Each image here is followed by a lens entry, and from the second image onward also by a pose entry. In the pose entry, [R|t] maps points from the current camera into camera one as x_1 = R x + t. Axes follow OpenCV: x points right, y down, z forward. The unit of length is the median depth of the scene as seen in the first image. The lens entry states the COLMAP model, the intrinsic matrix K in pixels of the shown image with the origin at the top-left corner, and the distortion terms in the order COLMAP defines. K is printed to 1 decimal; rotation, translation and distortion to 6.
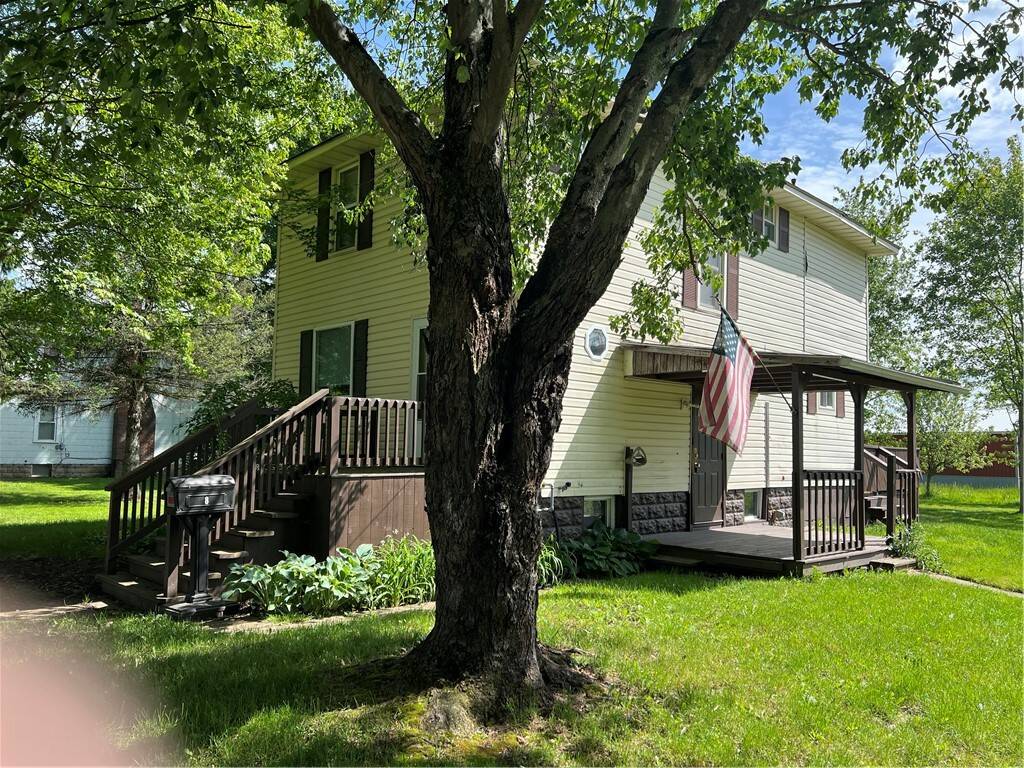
lens RADIAL K [[763.0, 0, 522.2], [0, 763.0, 390.8], [0, 0, 1]] dist [0.026917, -0.029166]
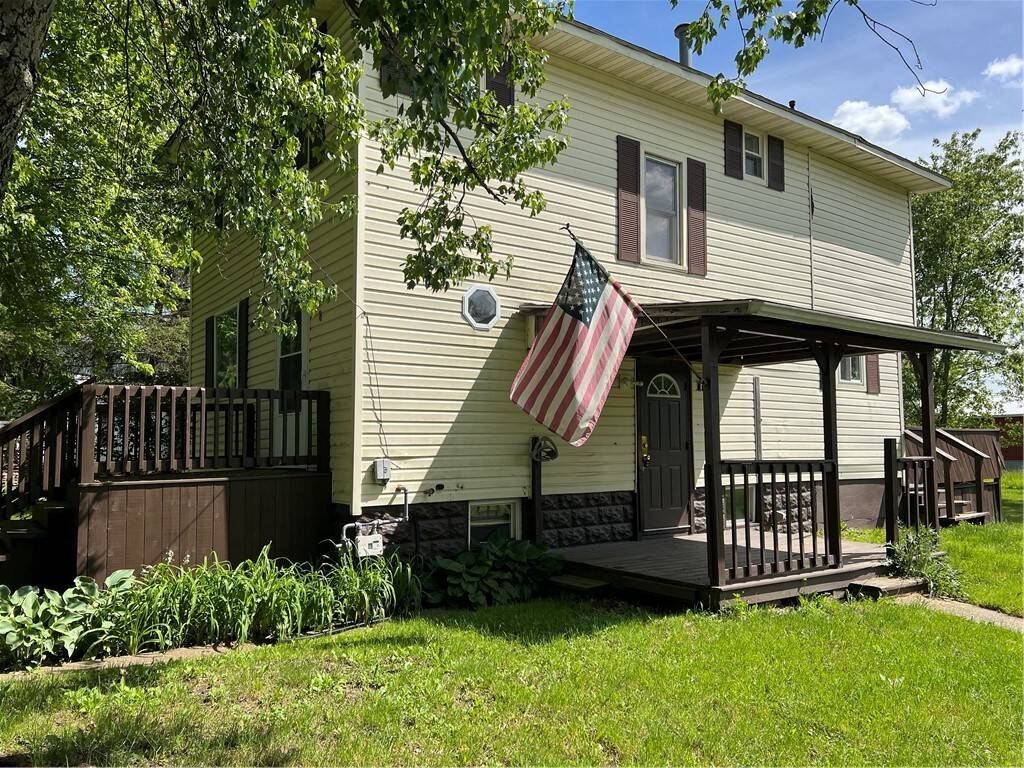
lens RADIAL K [[763.0, 0, 503.2], [0, 763.0, 382.1], [0, 0, 1]] dist [0.026917, -0.029166]
pose [[0.986532, -0.041332, -0.158263, 0.234964], [0.040250, 0.999139, -0.010038, 0.022794], [0.158542, 0.003533, 0.987346, 0.208744]]
